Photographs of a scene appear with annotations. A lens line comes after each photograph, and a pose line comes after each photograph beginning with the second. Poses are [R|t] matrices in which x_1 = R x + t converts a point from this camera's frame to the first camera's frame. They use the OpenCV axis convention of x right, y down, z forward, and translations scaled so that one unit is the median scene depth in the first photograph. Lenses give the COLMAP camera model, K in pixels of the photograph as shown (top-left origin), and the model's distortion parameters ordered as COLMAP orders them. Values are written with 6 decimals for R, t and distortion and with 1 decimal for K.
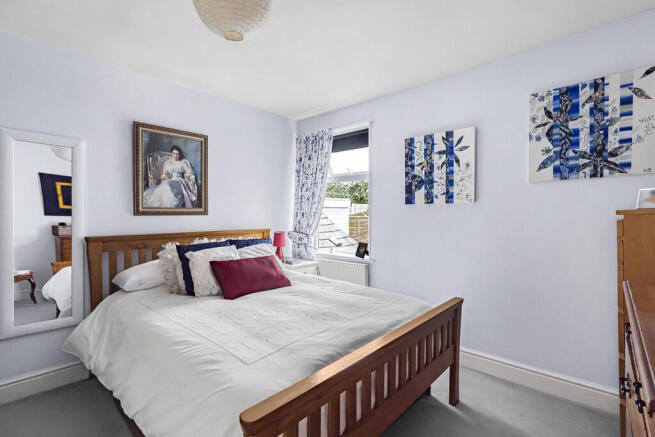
lens RADIAL K [[305.0, 0, 318.6], [0, 305.0, 218.4], [0, 0, 1]] dist [-0.011423, -0.002568]
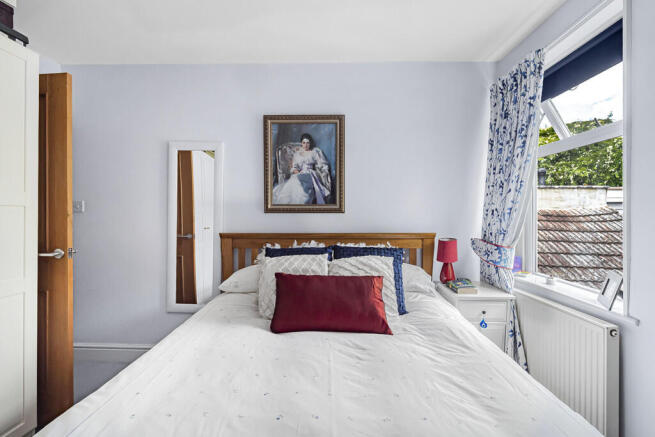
lens RADIAL K [[305.0, 0, 324.1], [0, 305.0, 218.6], [0, 0, 1]] dist [-0.011423, -0.002568]
pose [[0.666802, 0.012063, -0.745137, 0.234592], [-0.013183, 0.999903, 0.004390, 0.001270], [0.745118, 0.006896, 0.666896, 0.478578]]
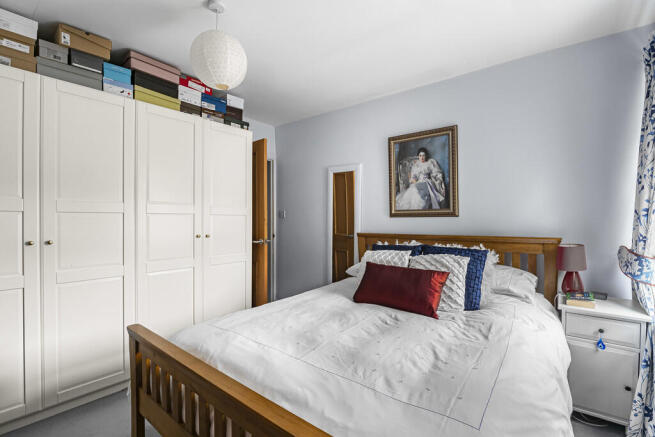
lens RADIAL K [[305.0, 0, 327.1], [0, 305.0, 218.0], [0, 0, 1]] dist [-0.011423, -0.002568]
pose [[0.073463, -0.000638, -0.997298, 0.536976], [-0.008384, 0.999964, -0.001257, -0.003109], [0.997263, 0.008454, 0.073455, 0.647224]]
